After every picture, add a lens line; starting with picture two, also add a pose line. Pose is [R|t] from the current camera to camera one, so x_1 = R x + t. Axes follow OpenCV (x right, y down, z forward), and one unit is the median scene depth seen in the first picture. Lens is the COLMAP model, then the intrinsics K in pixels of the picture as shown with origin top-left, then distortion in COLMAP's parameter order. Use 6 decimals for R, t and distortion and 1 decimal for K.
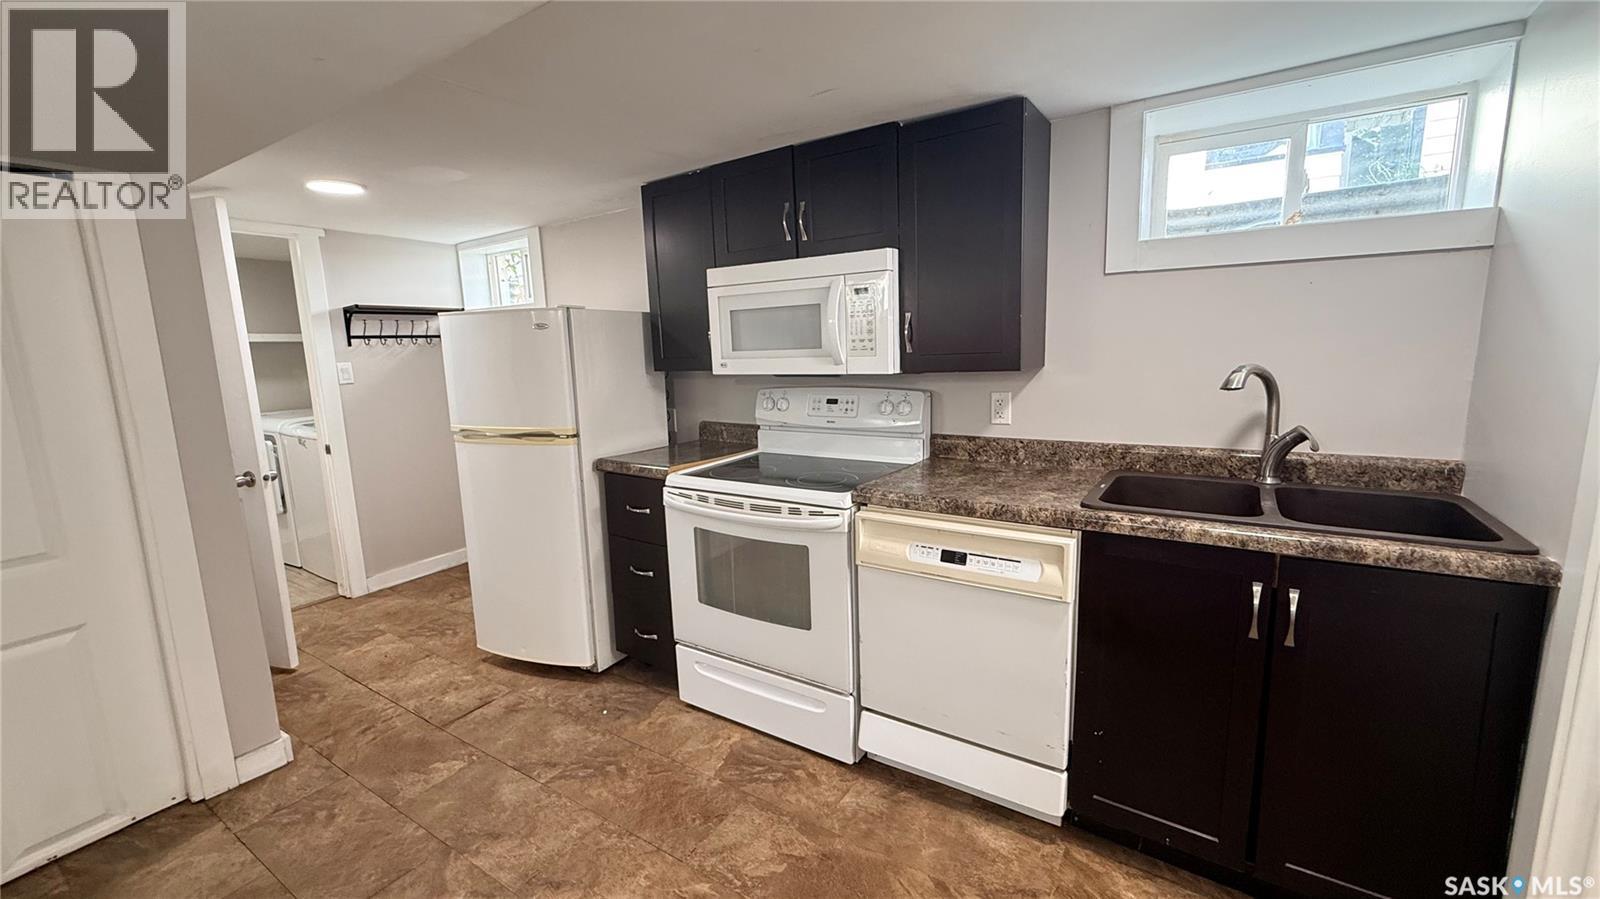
lens RADIAL K [[627.2, 0, 771.3], [0, 627.2, 452.5], [0, 0, 1]] dist [-0.006398, 0.000230]
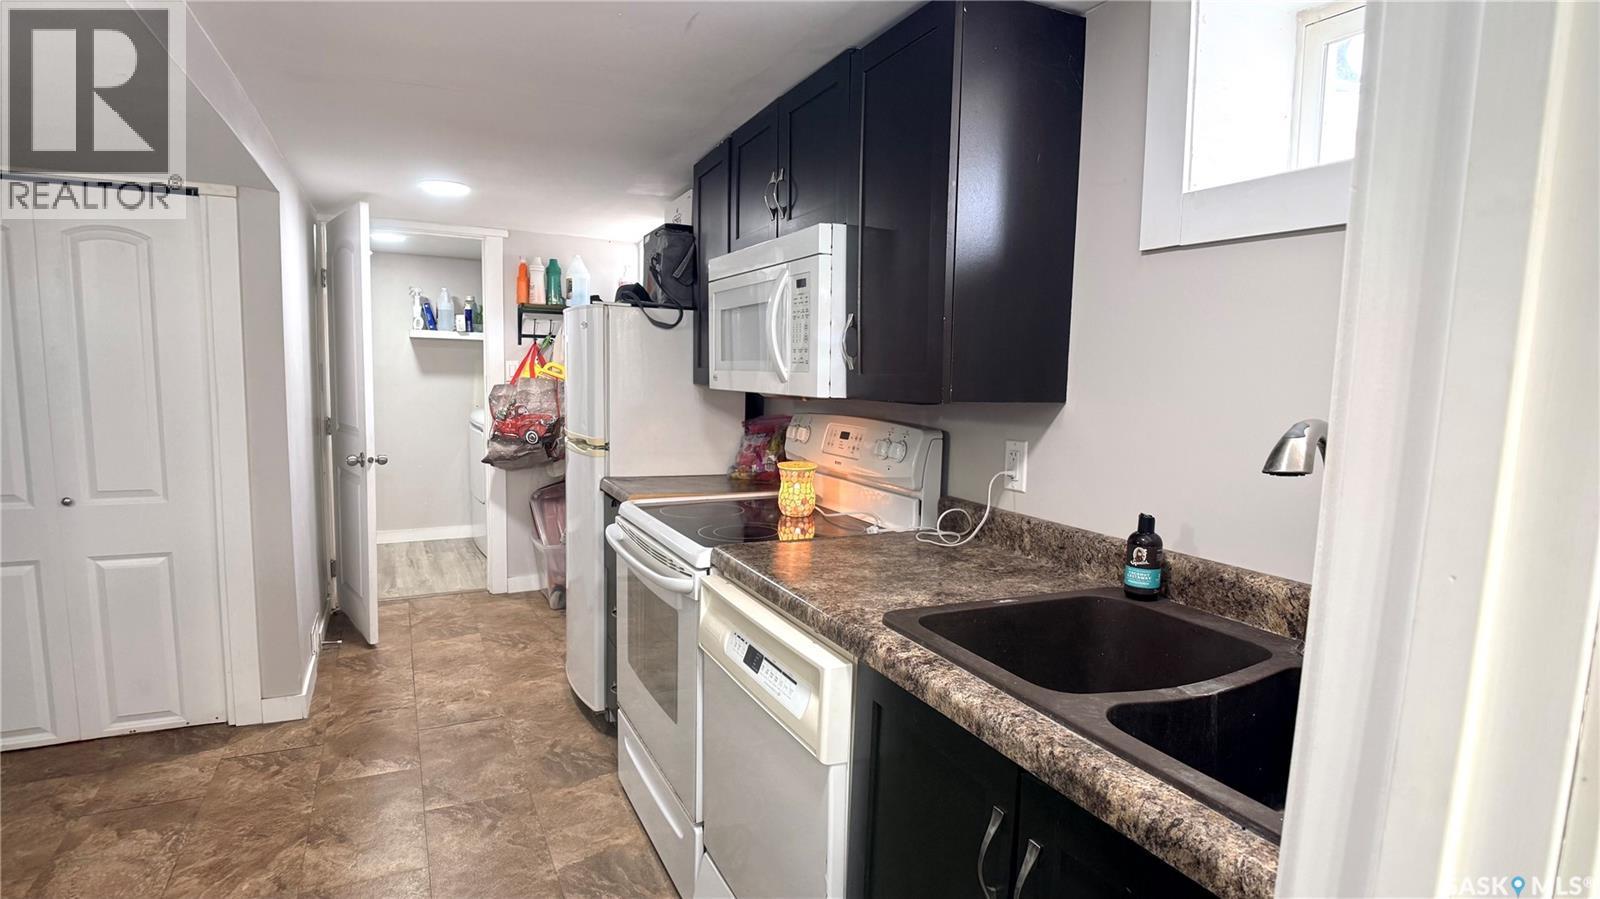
lens RADIAL K [[804.7, 0, 794.2], [0, 804.7, 452.6], [0, 0, 1]] dist [-0.018581, -0.002667]
pose [[0.859382, 0.100257, -0.501409, 0.599377], [-0.131634, 0.990917, -0.027479, -0.032818], [0.494100, 0.089618, 0.864774, 0.187788]]
